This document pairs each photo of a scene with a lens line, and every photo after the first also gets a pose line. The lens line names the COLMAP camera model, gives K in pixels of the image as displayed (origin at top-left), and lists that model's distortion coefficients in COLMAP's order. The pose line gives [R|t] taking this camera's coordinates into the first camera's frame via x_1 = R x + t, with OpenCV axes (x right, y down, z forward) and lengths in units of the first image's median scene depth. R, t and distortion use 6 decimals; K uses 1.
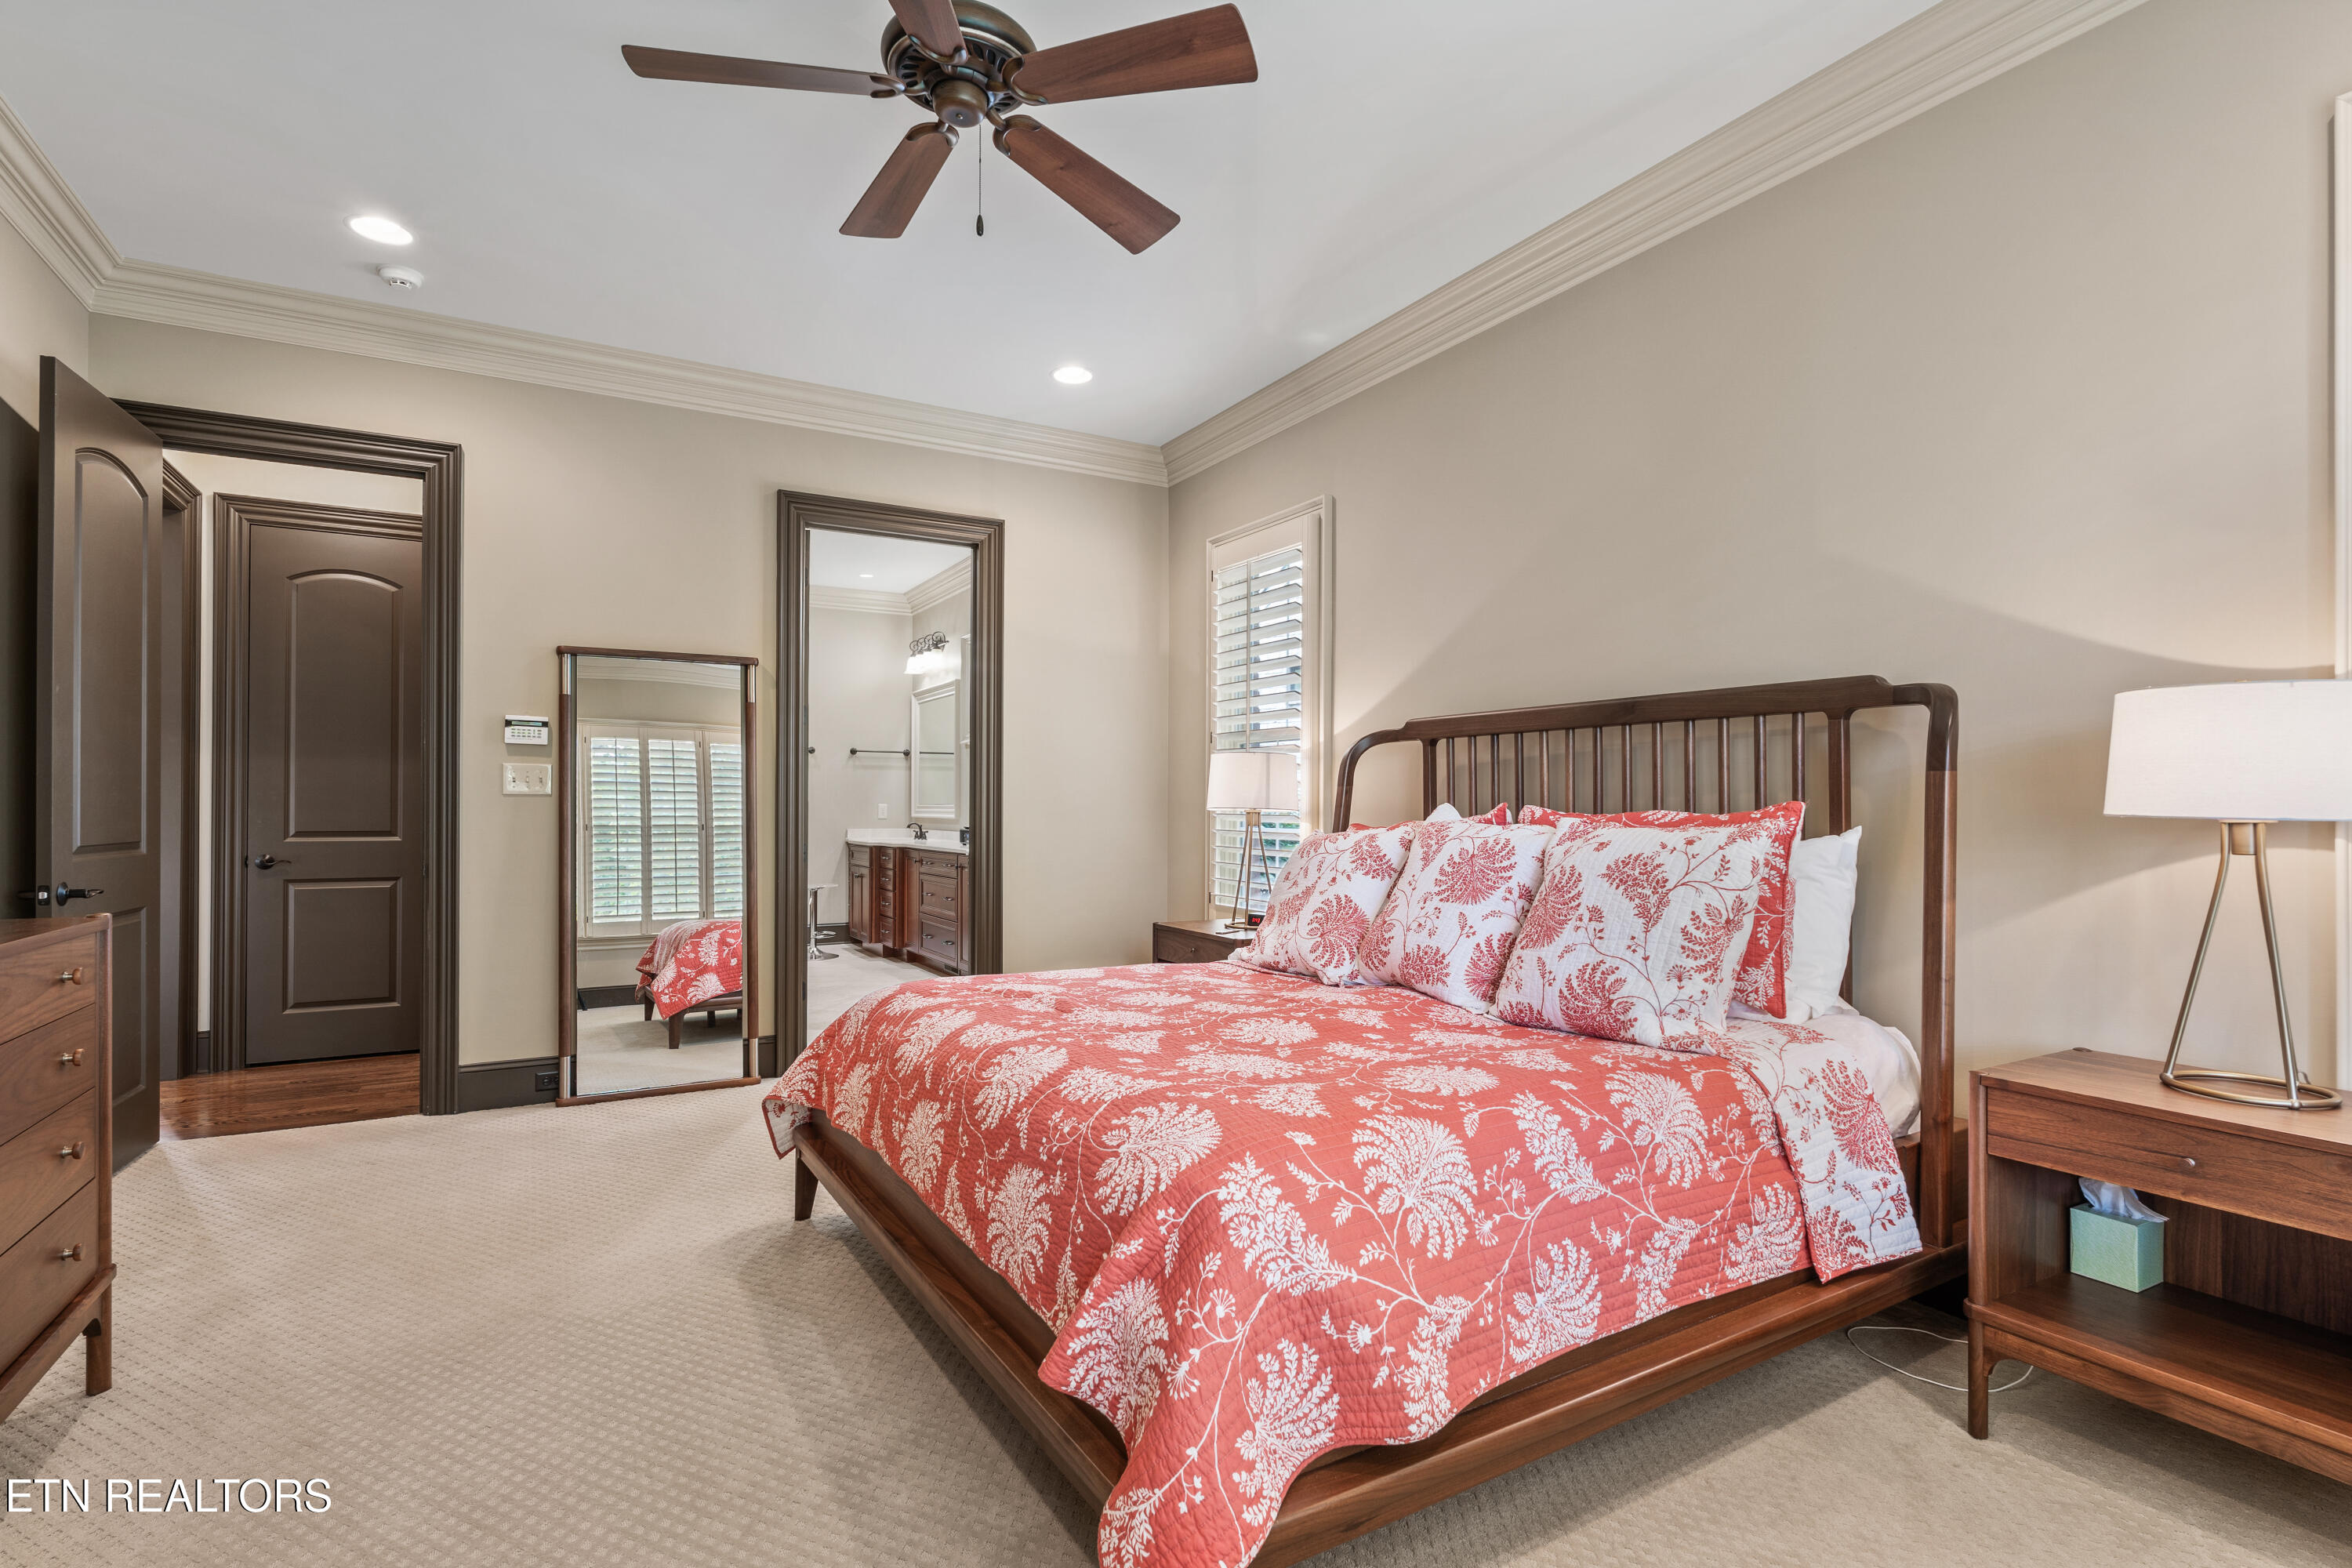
lens RADIAL K [[1093.5, 0, 1177.9], [0, 1093.5, 794.6], [0, 0, 1]] dist [0.002470, -0.000191]
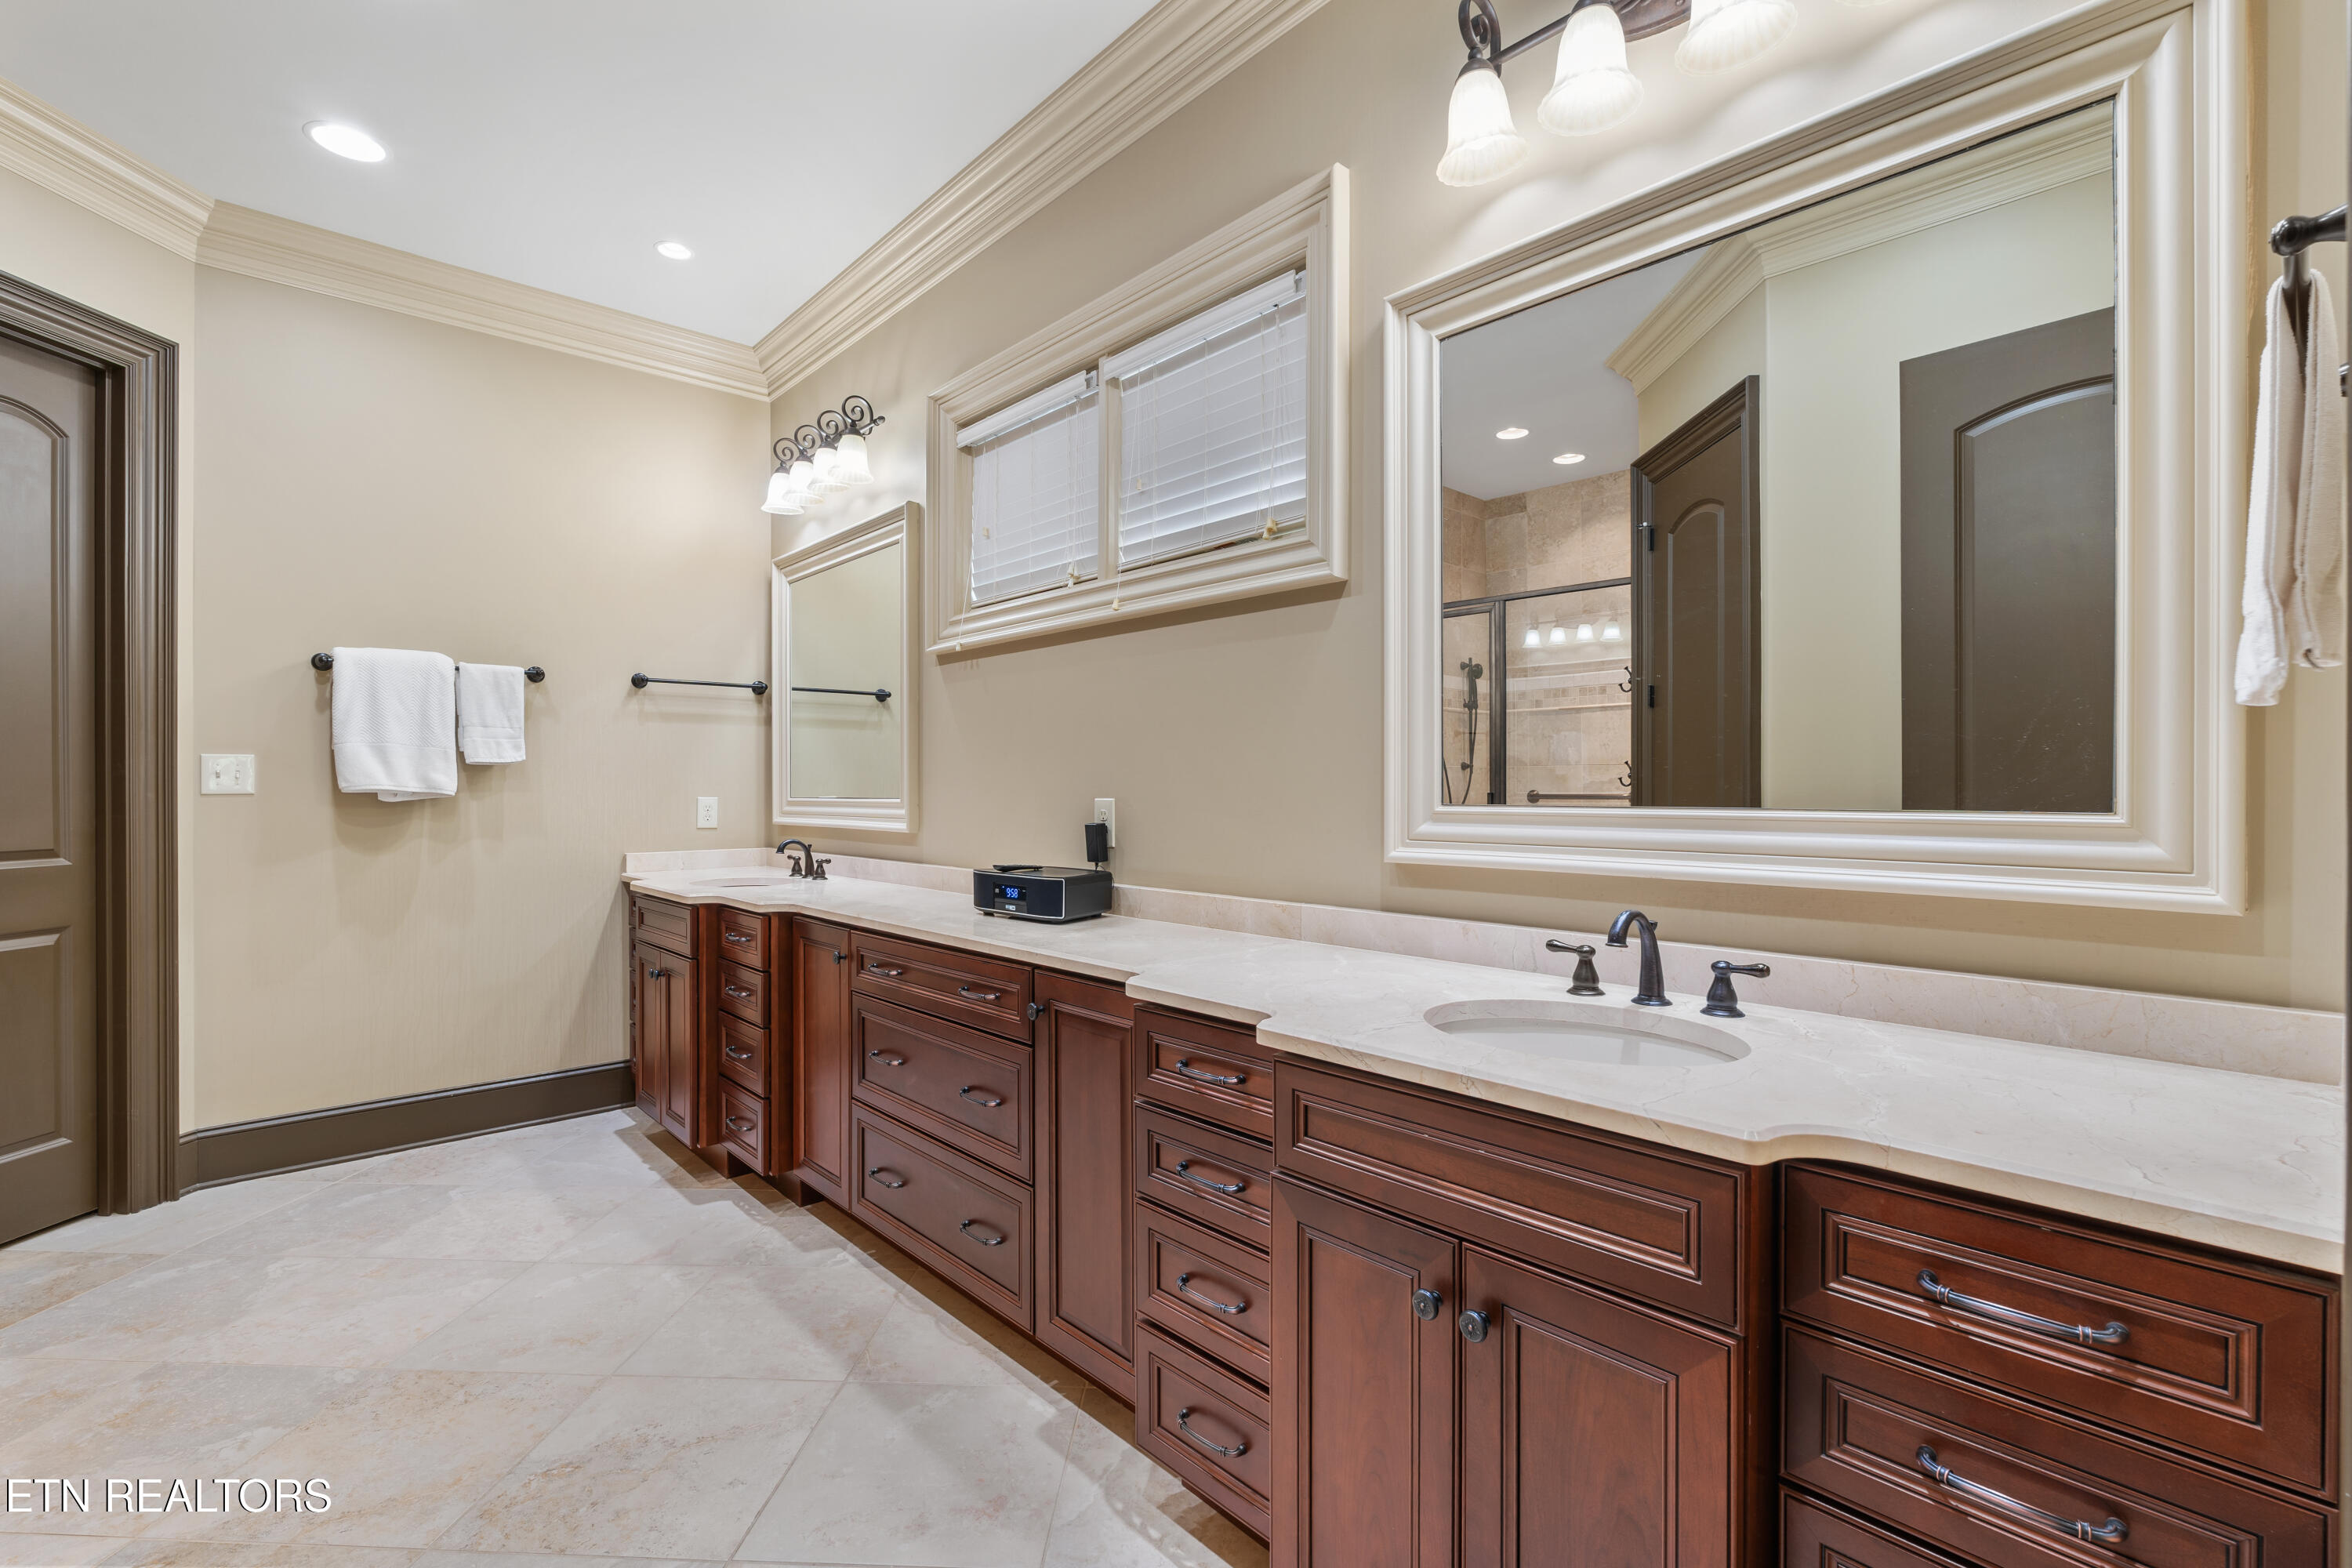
lens RADIAL K [[1039.6, 0, 1171.8], [0, 1039.6, 778.3], [0, 0, 1]] dist [-0.005194, 0.000399]
pose [[0.978273, -0.006686, 0.207214, -0.178857], [0.004293, 0.999919, 0.011995, -0.004251], [-0.207277, -0.010845, 0.978222, 0.561602]]
